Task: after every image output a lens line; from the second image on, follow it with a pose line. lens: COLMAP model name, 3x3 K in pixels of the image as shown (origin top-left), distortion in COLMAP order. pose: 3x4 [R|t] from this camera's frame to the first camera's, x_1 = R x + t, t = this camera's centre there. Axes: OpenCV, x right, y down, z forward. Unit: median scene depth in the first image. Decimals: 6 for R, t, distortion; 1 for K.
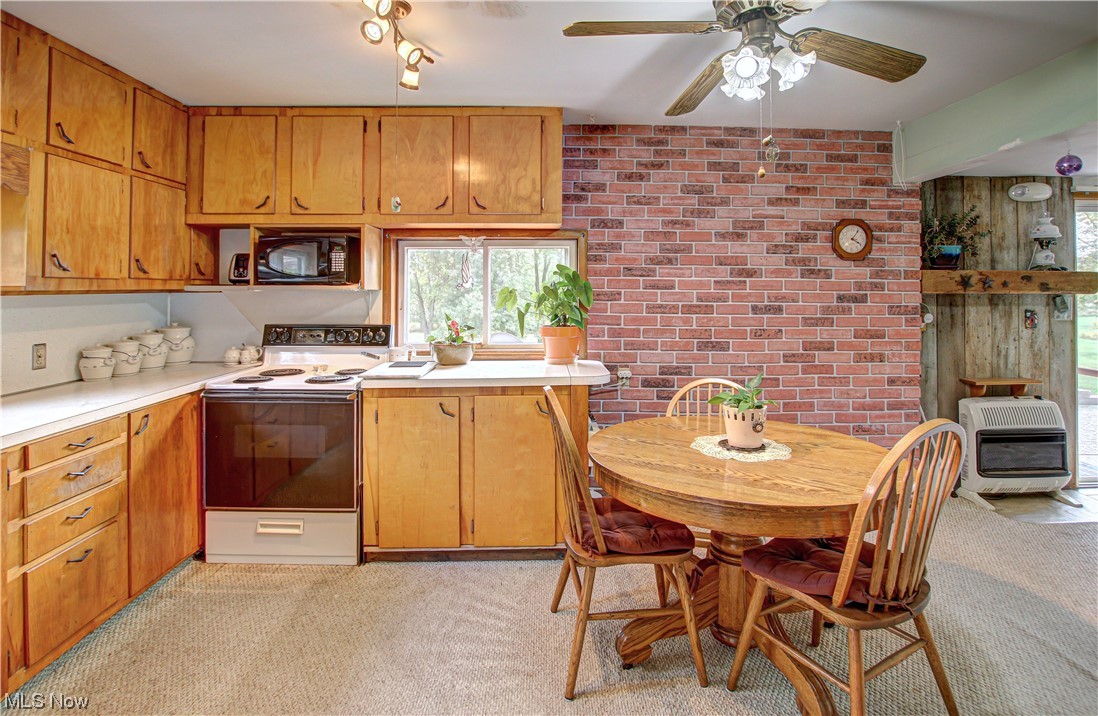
lens RADIAL K [[577.1, 0, 546.5], [0, 577.1, 283.1], [0, 0, 1]] dist [-0.007073, -0.000864]
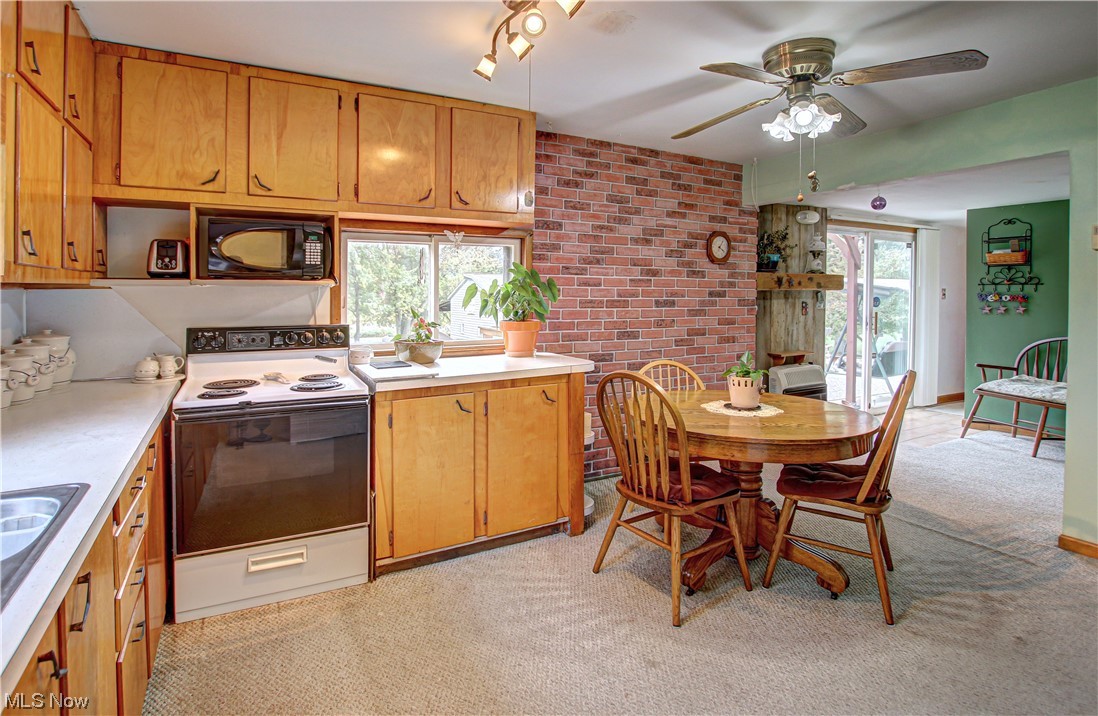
lens RADIAL K [[578.6, 0, 548.9], [0, 578.6, 301.6], [0, 0, 1]] dist [-0.000268, -0.001000]
pose [[0.883174, -0.009461, 0.468950, -0.444652], [-0.005968, 0.999489, 0.031404, 0.006249], [-0.469007, -0.030533, 0.882666, 0.048593]]
